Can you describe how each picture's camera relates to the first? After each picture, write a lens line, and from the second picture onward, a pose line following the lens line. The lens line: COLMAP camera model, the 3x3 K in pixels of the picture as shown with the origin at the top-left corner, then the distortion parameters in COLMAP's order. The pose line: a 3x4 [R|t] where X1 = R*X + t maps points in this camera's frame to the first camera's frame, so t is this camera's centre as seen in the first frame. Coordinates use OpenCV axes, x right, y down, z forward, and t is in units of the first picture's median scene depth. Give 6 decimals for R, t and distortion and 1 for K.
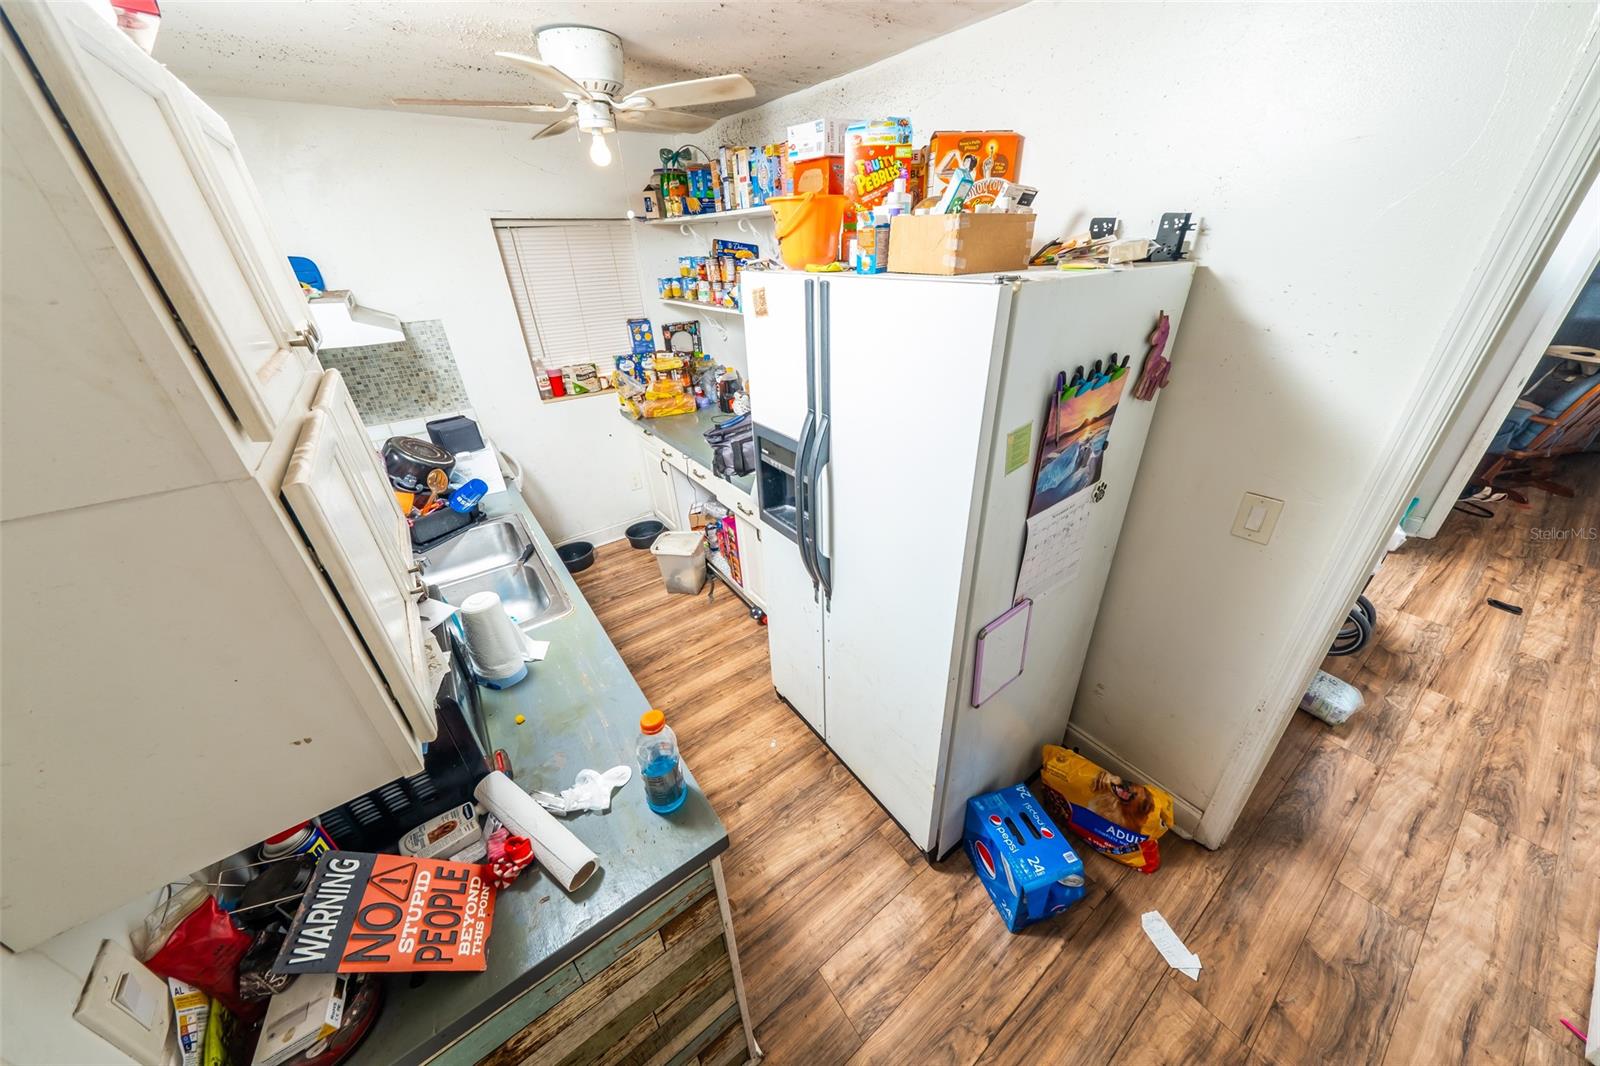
lens RADIAL K [[527.1, 0, 812.4], [0, 527.1, 523.5], [0, 0, 1]] dist [0.017039, -0.001979]
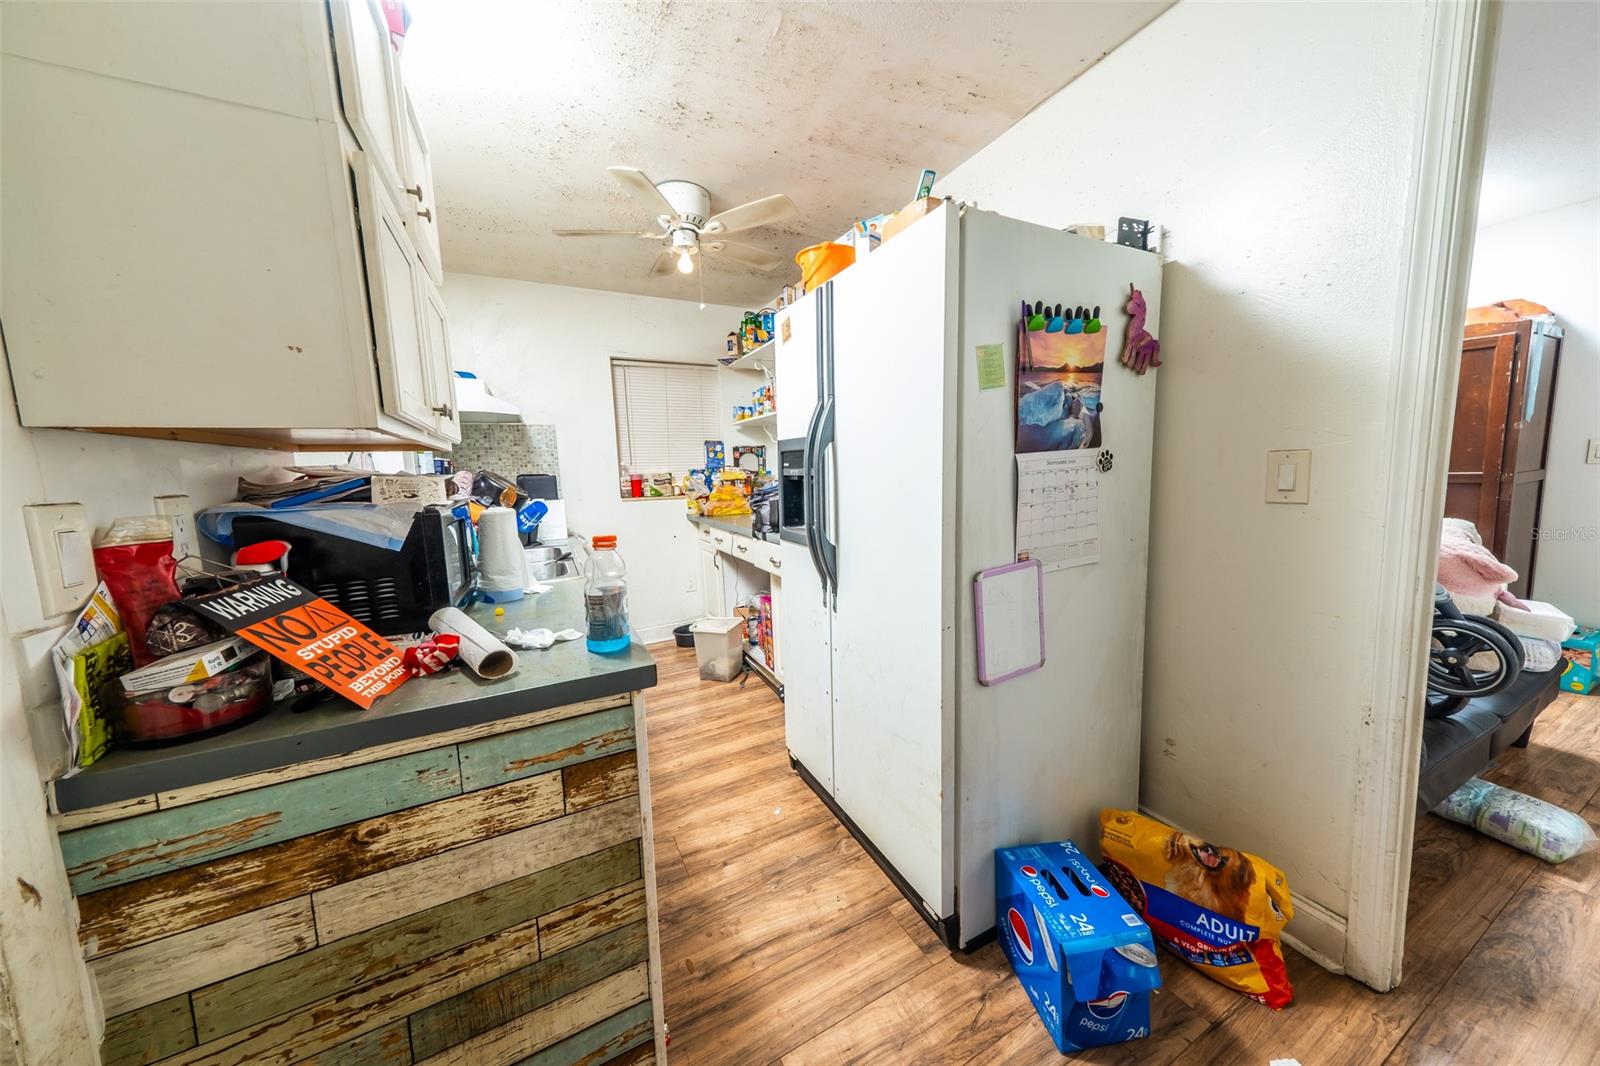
lens RADIAL K [[527.1, 0, 812.4], [0, 527.1, 523.5], [0, 0, 1]] dist [0.017039, -0.001979]
pose [[0.987986, 0.019833, -0.153267, 0.134383], [-0.073987, 0.931395, -0.356411, 0.365612], [0.135683, 0.363469, 0.921673, 0.057387]]
